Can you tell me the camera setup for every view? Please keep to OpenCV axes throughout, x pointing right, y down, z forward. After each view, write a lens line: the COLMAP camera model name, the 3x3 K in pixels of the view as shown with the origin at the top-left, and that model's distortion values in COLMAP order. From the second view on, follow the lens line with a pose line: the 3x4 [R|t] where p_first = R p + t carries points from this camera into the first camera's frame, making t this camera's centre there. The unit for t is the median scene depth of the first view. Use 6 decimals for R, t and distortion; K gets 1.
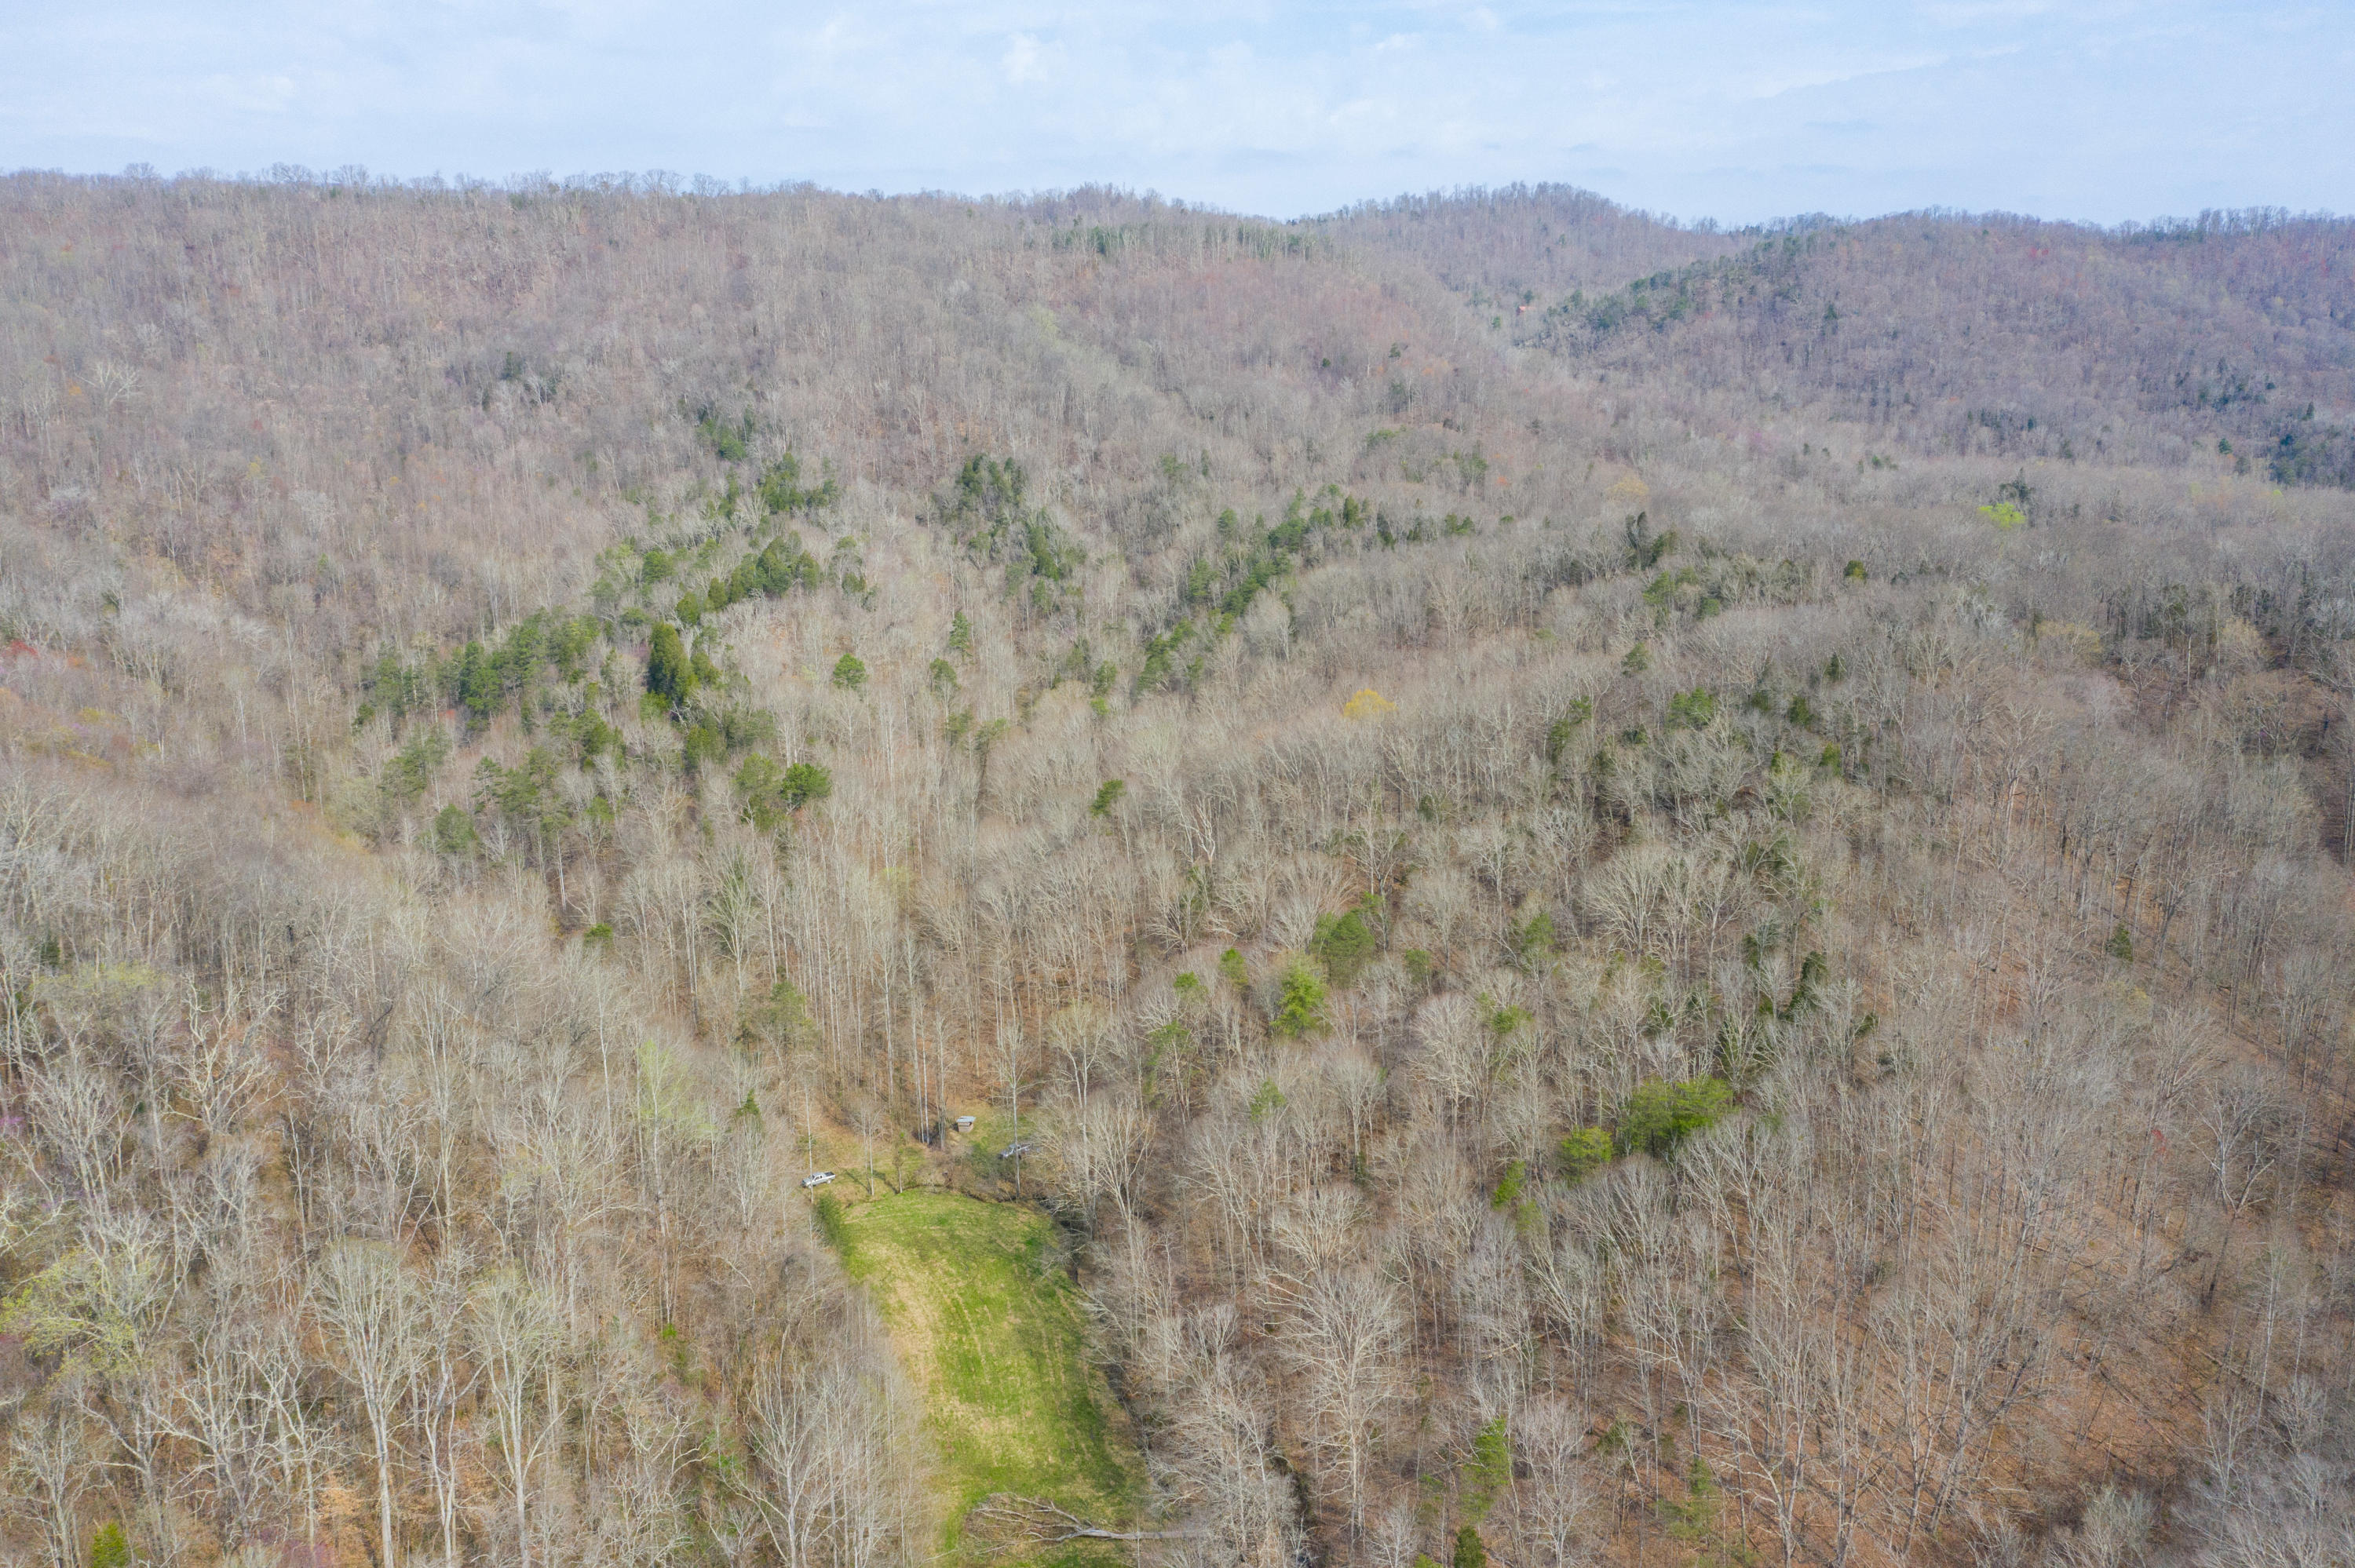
lens RADIAL K [[1866.2, 0, 1182.6], [0, 1866.2, 789.0], [0, 0, 1]] dist [-0.006609, 0.010785]
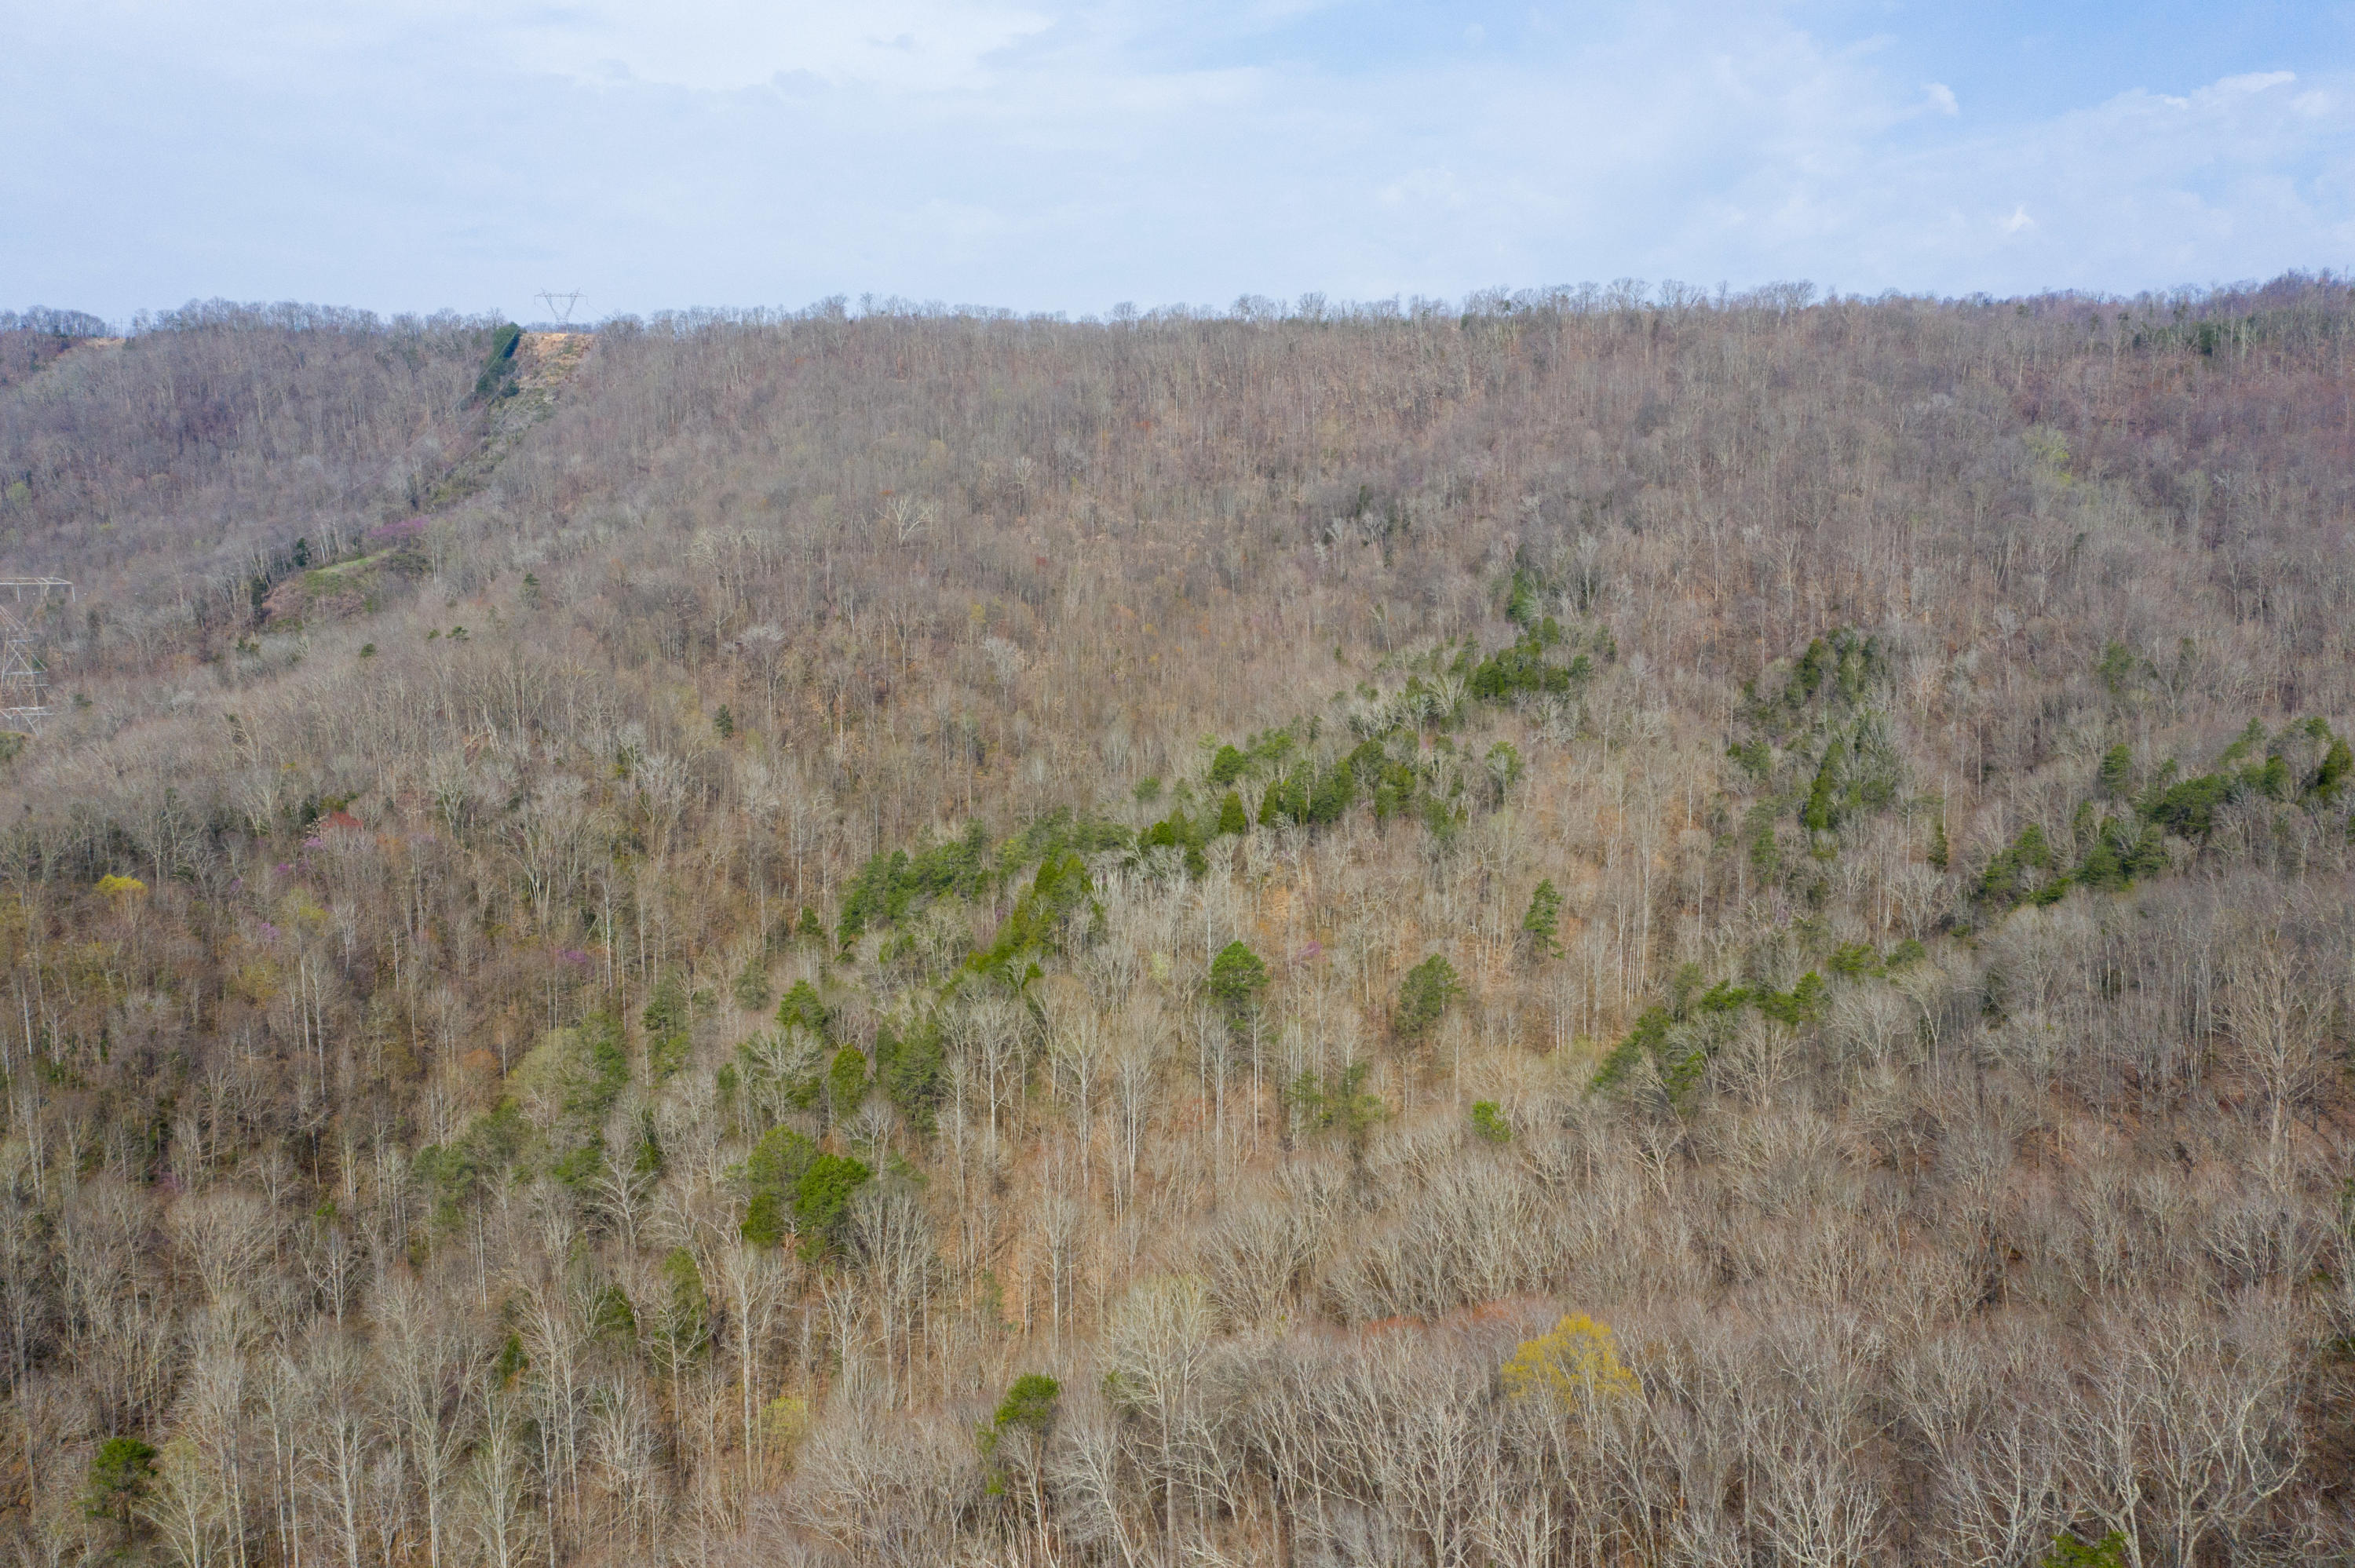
lens RADIAL K [[1866.2, 0, 1181.7], [0, 1866.2, 775.0], [0, 0, 1]] dist [-0.006609, 0.010785]
pose [[0.802213, 0.094257, -0.589551, 0.137769], [-0.137186, 0.990139, -0.028368, -0.079078], [0.581063, 0.103636, 0.807233, 0.319112]]
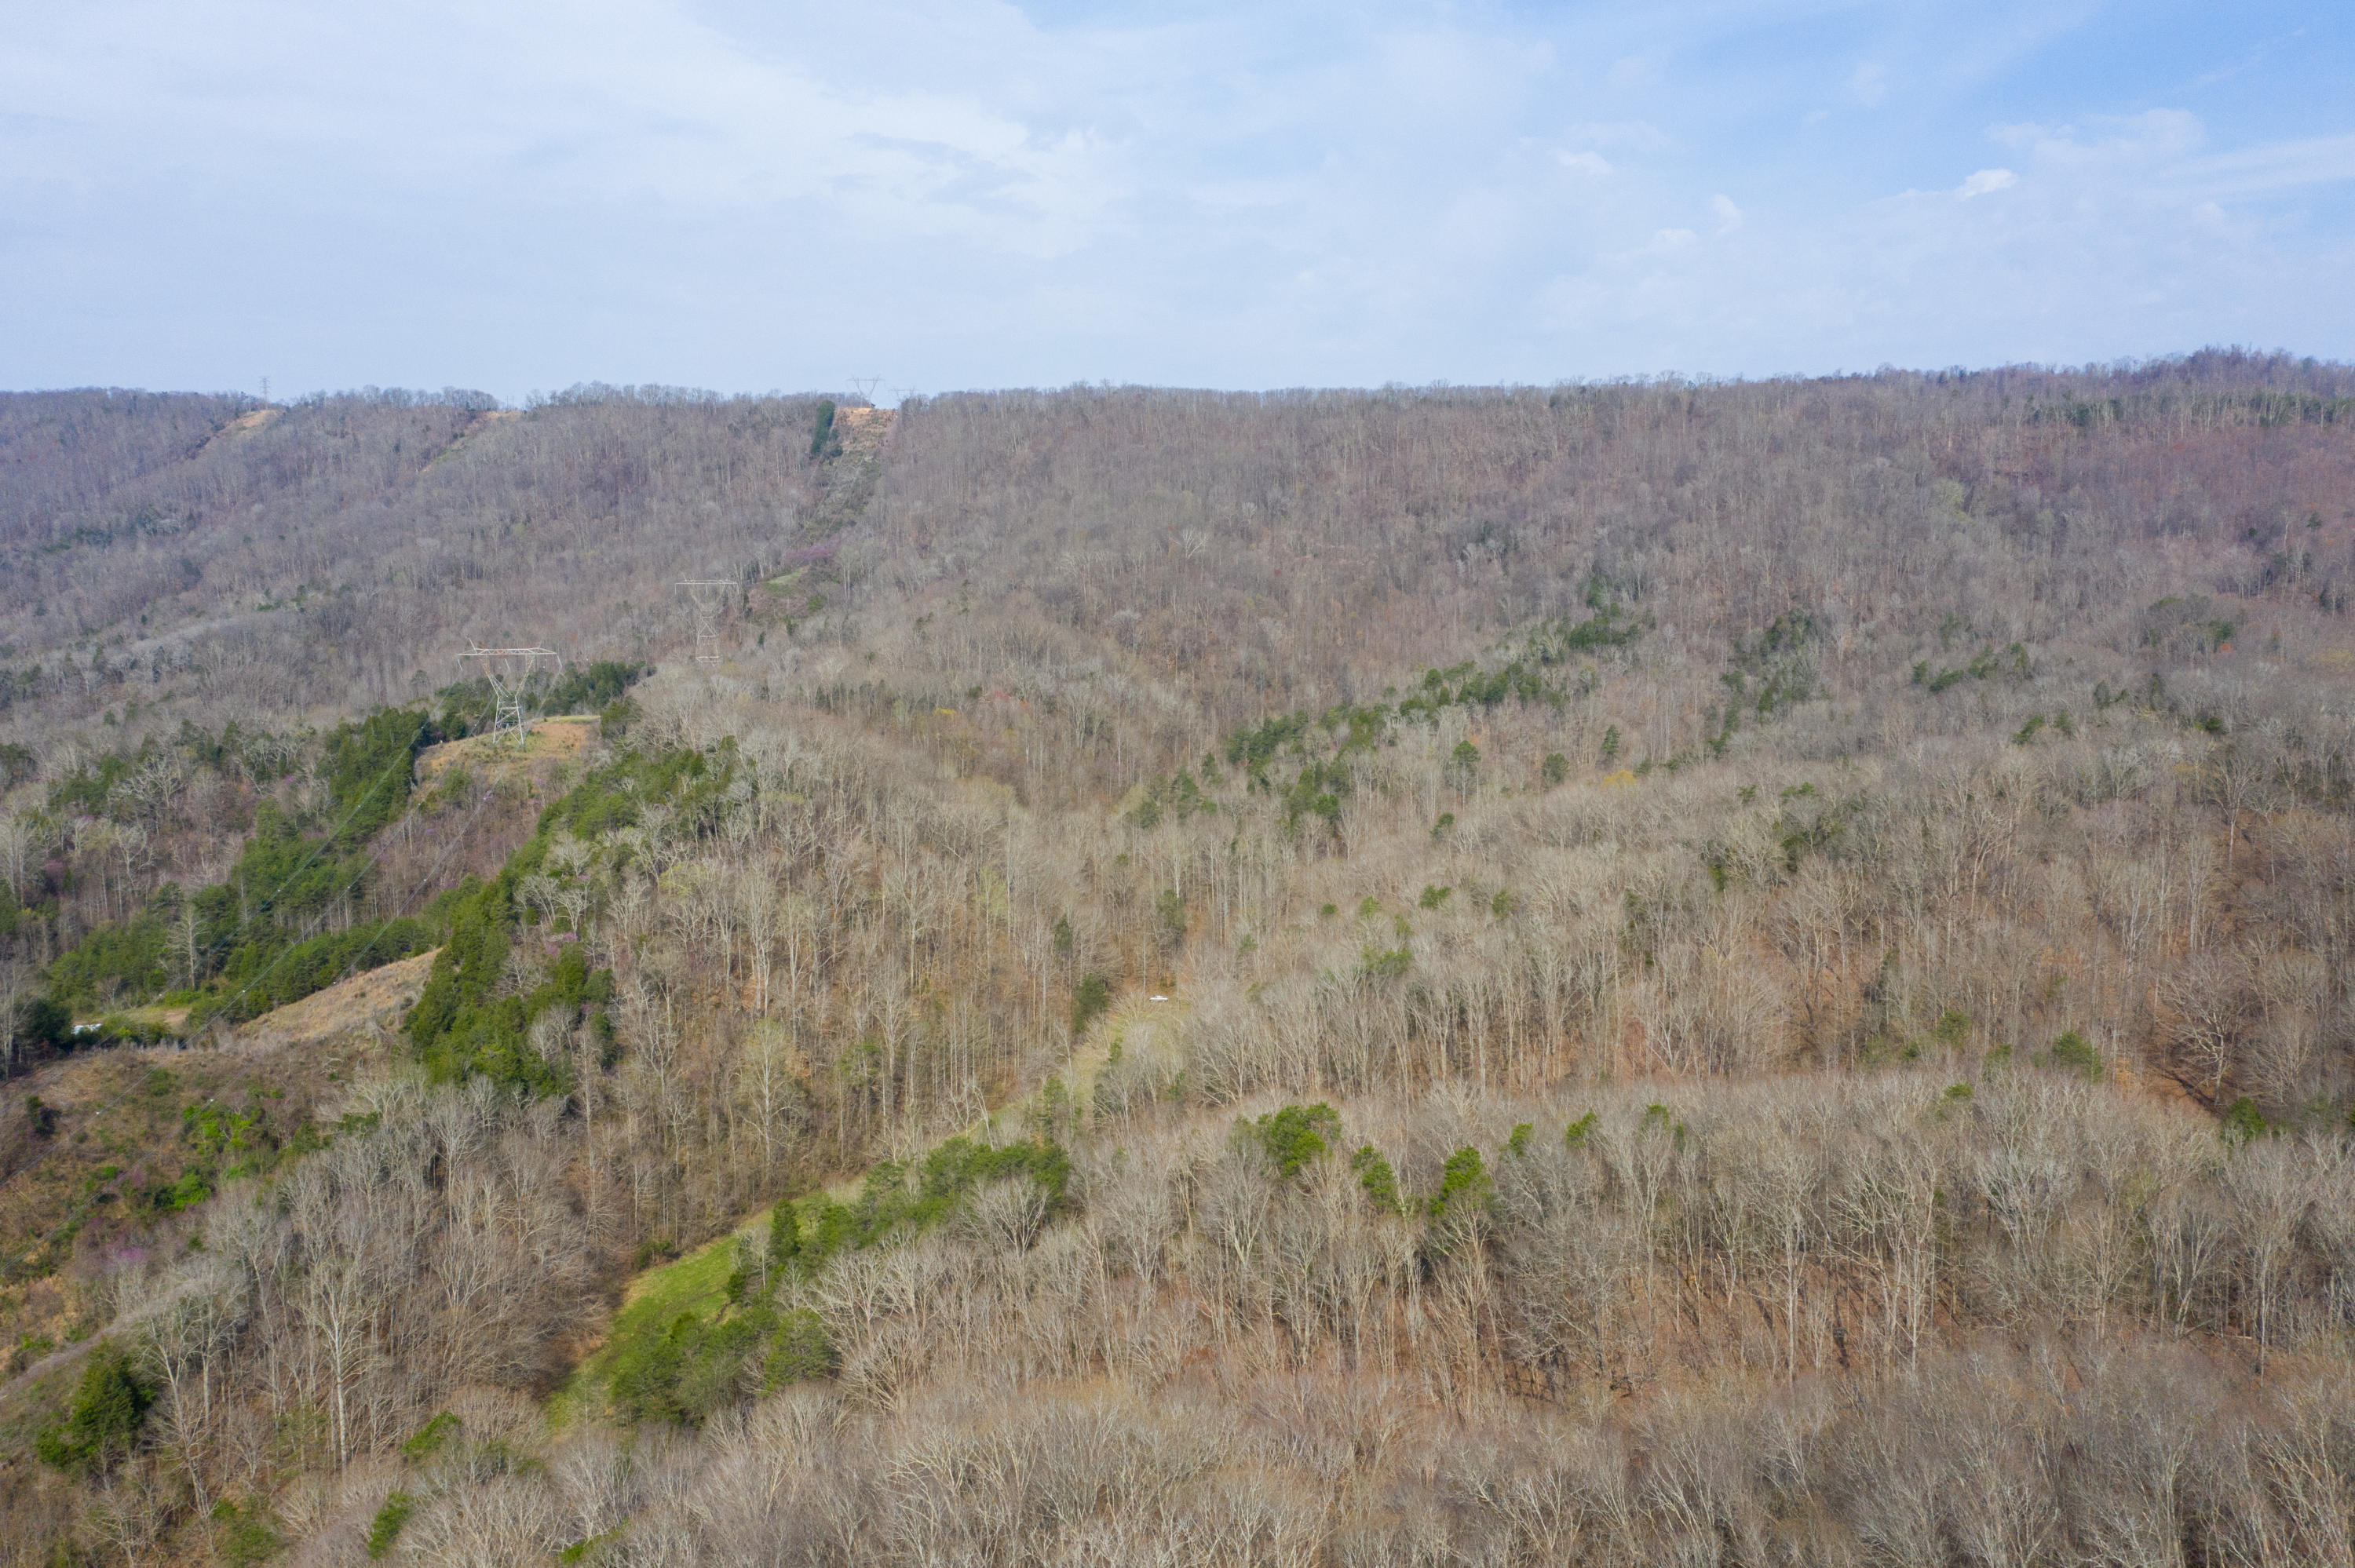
lens RADIAL K [[1866.2, 0, 1180.7], [0, 1866.2, 779.1], [0, 0, 1]] dist [-0.006609, 0.010785]
pose [[0.781262, 0.086158, -0.618229, 0.377240], [-0.139115, 0.989551, -0.037895, 0.028483], [0.608504, 0.115611, 0.785084, -0.166880]]
